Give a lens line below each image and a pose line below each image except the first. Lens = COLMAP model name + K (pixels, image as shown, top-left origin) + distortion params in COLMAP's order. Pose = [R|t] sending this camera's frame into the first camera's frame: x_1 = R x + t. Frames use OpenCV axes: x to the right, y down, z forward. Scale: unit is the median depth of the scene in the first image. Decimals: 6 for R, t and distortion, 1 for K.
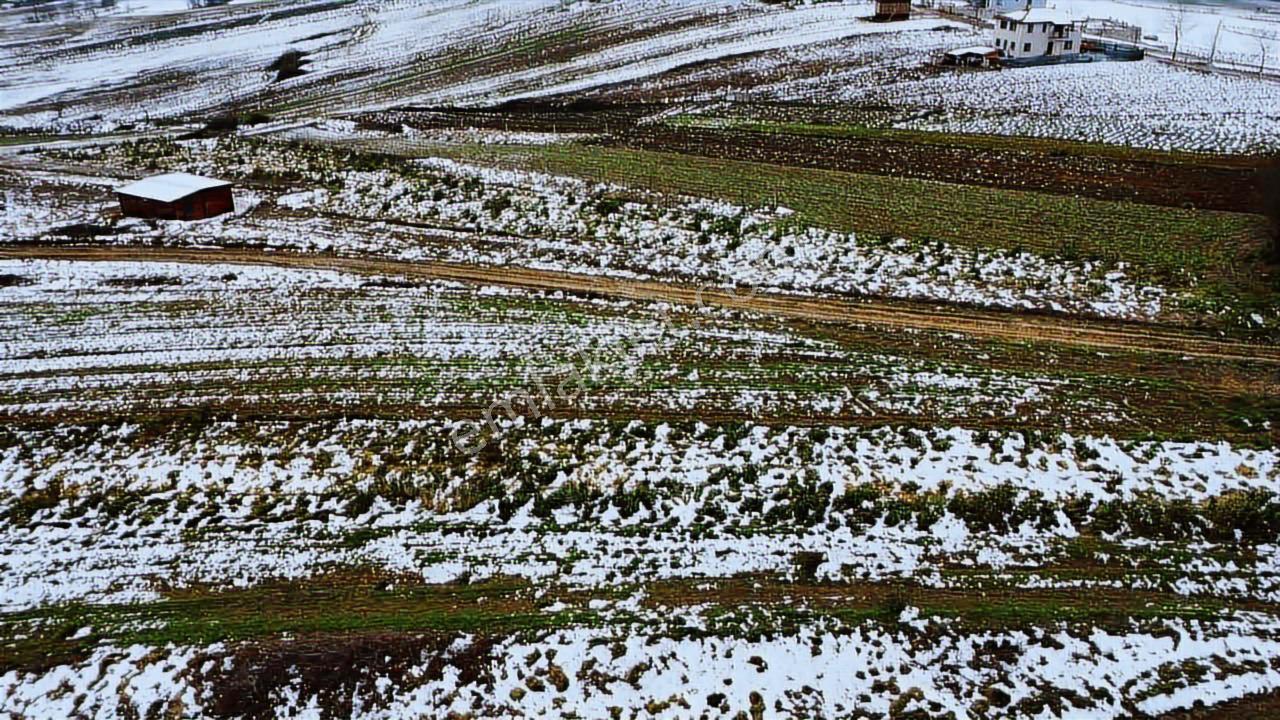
lens RADIAL K [[929.0, 0, 635.1], [0, 929.0, 365.1], [0, 0, 1]] dist [-0.020024, -0.024851]
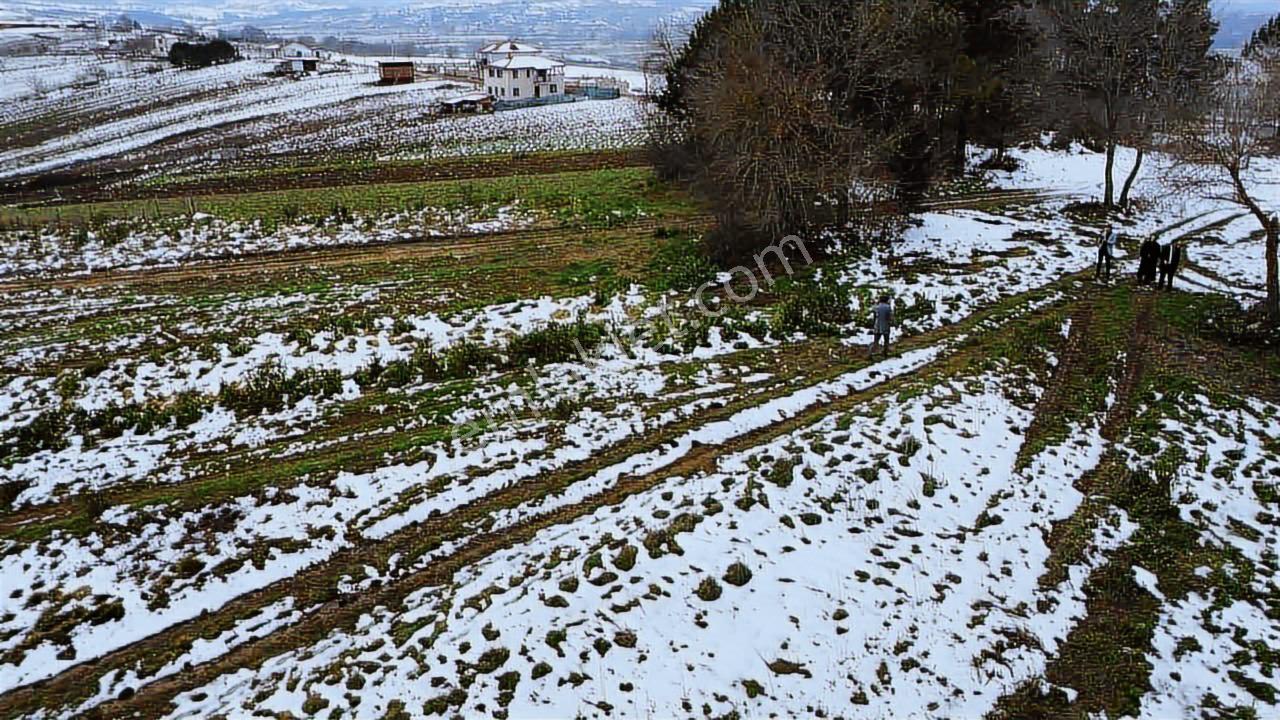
lens RADIAL K [[929.0, 0, 635.1], [0, 929.0, 365.1], [0, 0, 1]] dist [-0.020024, -0.024851]
pose [[0.900478, -0.155229, 0.406255, 0.309800], [0.194635, 0.979203, -0.057265, 0.217696], [-0.388917, 0.130637, 0.911964, 0.090846]]
